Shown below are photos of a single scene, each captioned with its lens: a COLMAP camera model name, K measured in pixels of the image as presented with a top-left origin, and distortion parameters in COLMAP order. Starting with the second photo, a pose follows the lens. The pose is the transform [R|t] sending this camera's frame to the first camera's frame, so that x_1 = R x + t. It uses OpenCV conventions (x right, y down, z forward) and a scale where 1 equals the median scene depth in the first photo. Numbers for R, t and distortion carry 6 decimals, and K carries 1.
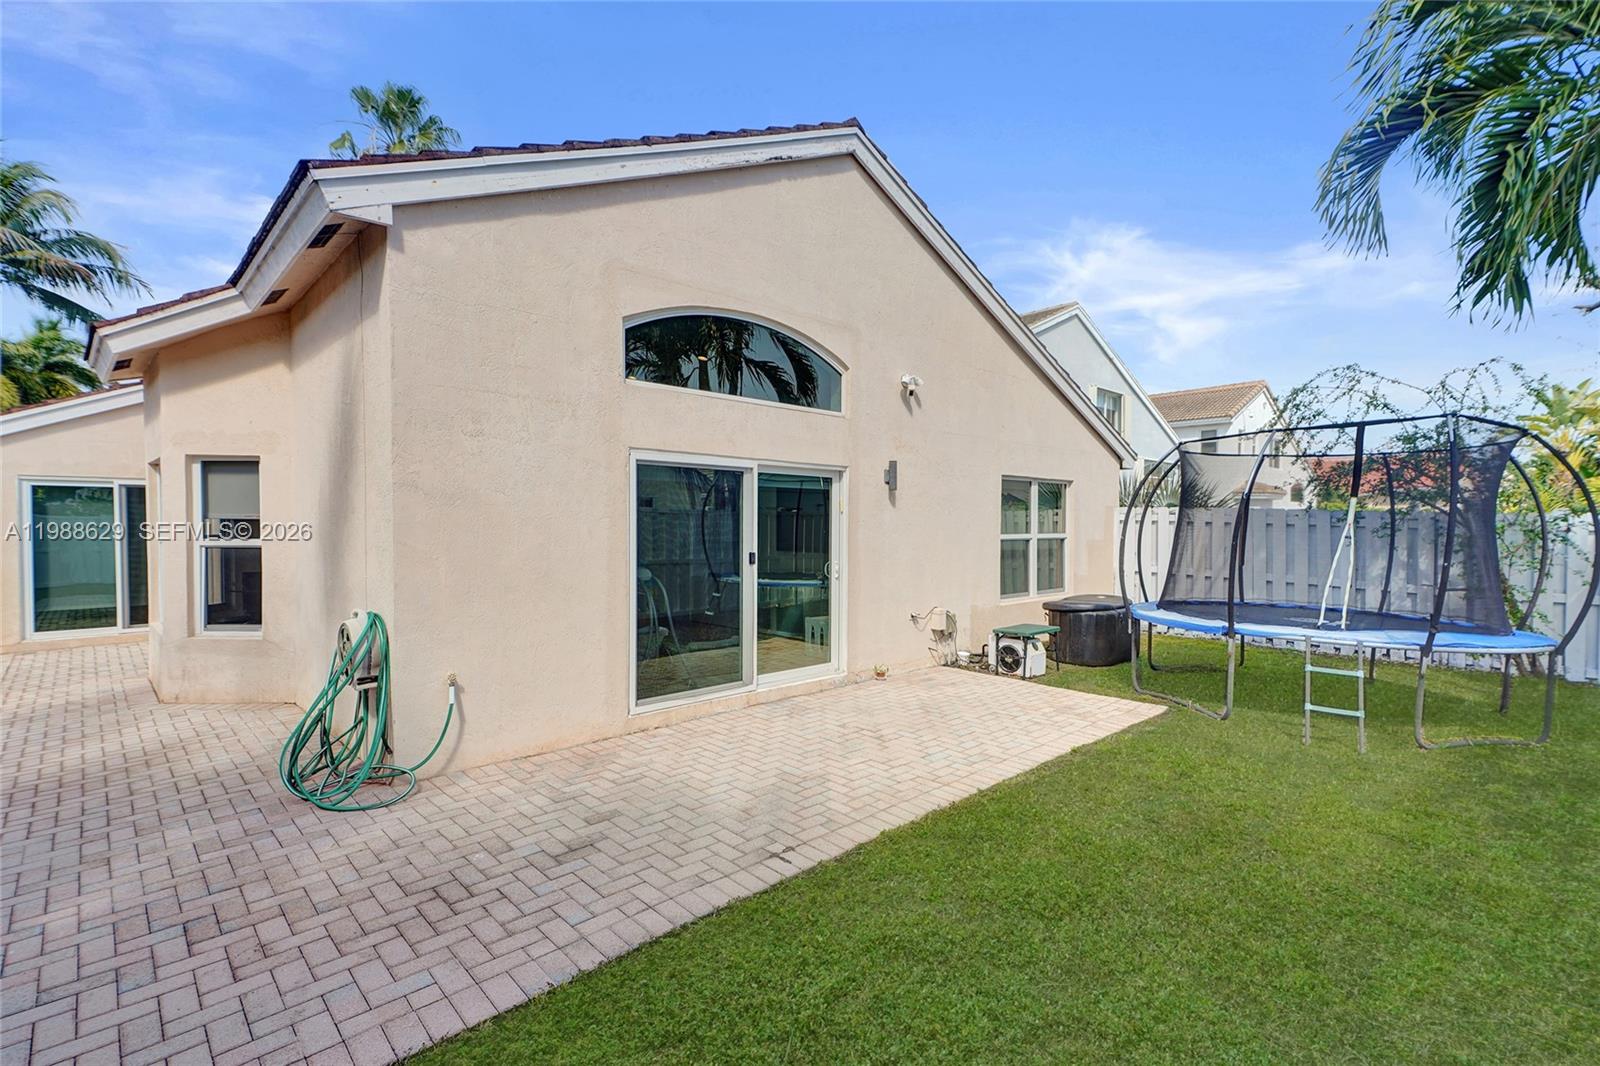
lens RADIAL K [[731.1, 0, 797.9], [0, 731.1, 530.6], [0, 0, 1]] dist [0.041719, -0.000110]
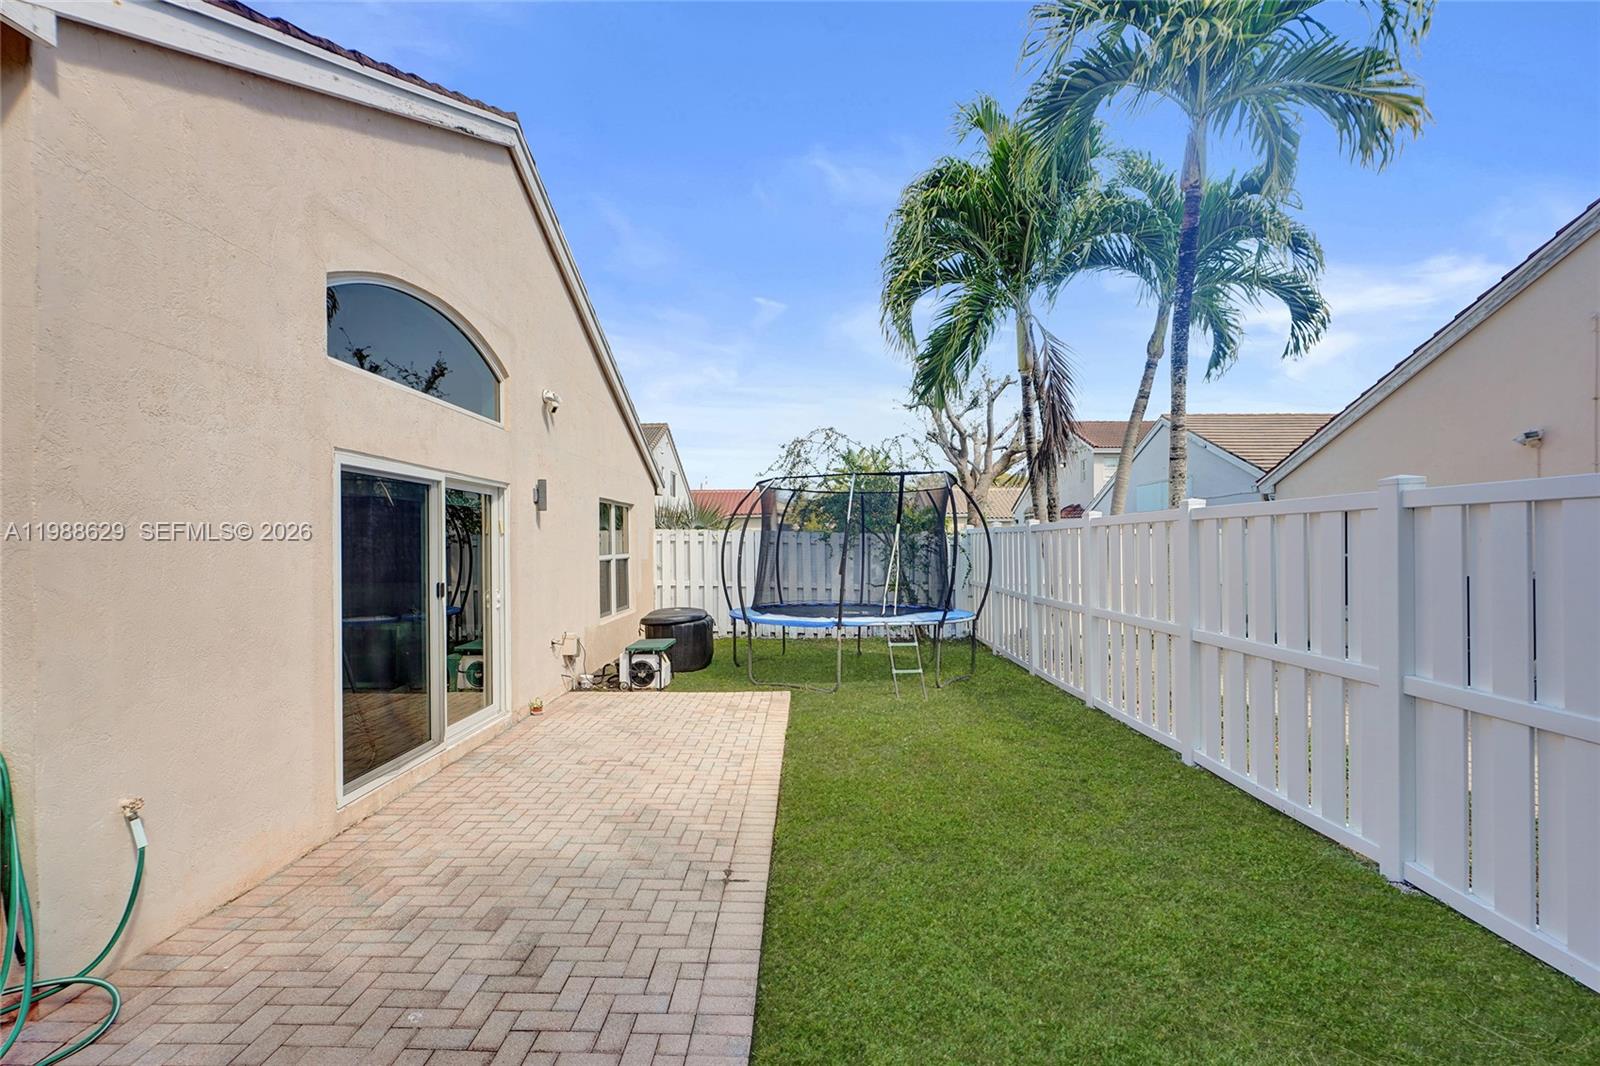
lens RADIAL K [[731.8, 0, 796.5], [0, 731.8, 533.9], [0, 0, 1]] dist [-0.012377, 0.006977]
pose [[0.703082, -0.001461, 0.711107, -0.422177], [0.019263, 0.999670, -0.016992, -0.004362], [-0.710848, 0.025645, 0.702878, 0.148291]]
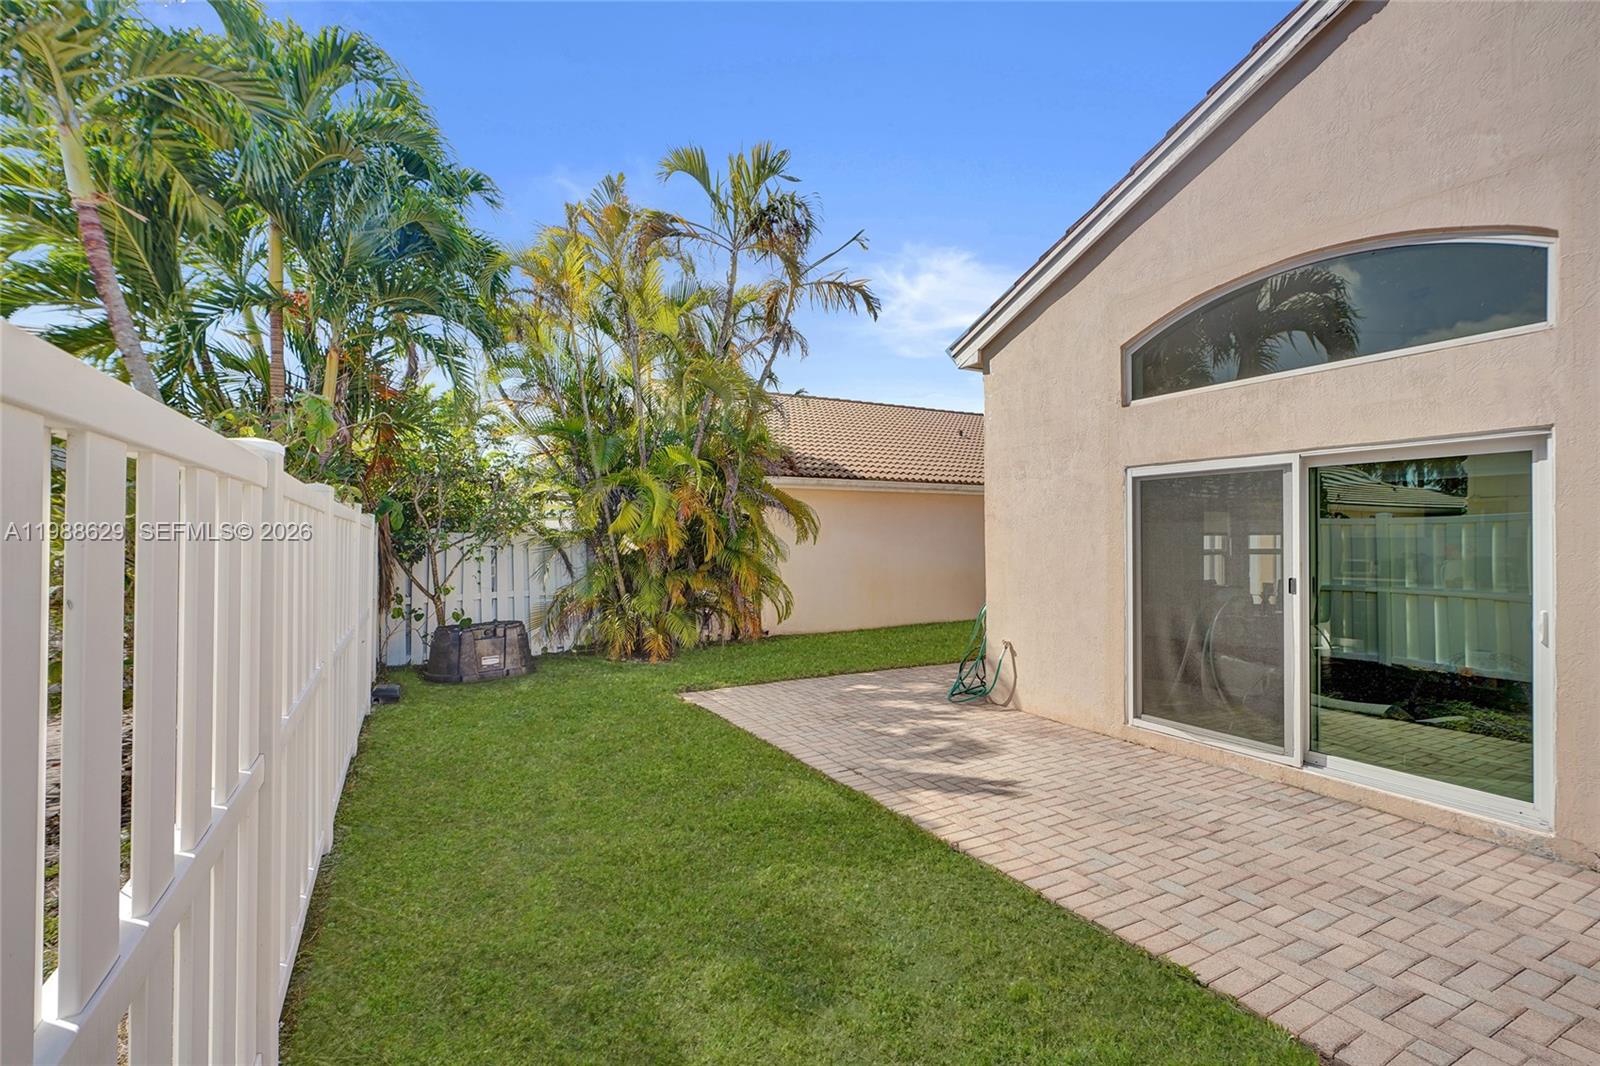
lens RADIAL K [[741.9, 0, 806.0], [0, 741.9, 533.3], [0, 0, 1]] dist [-0.014975, 0.007054]
pose [[-0.254449, -0.007276, -0.967059, 0.895331], [-0.006307, 0.999963, -0.005864, -0.009218], [0.967066, 0.004607, -0.254486, 0.819188]]
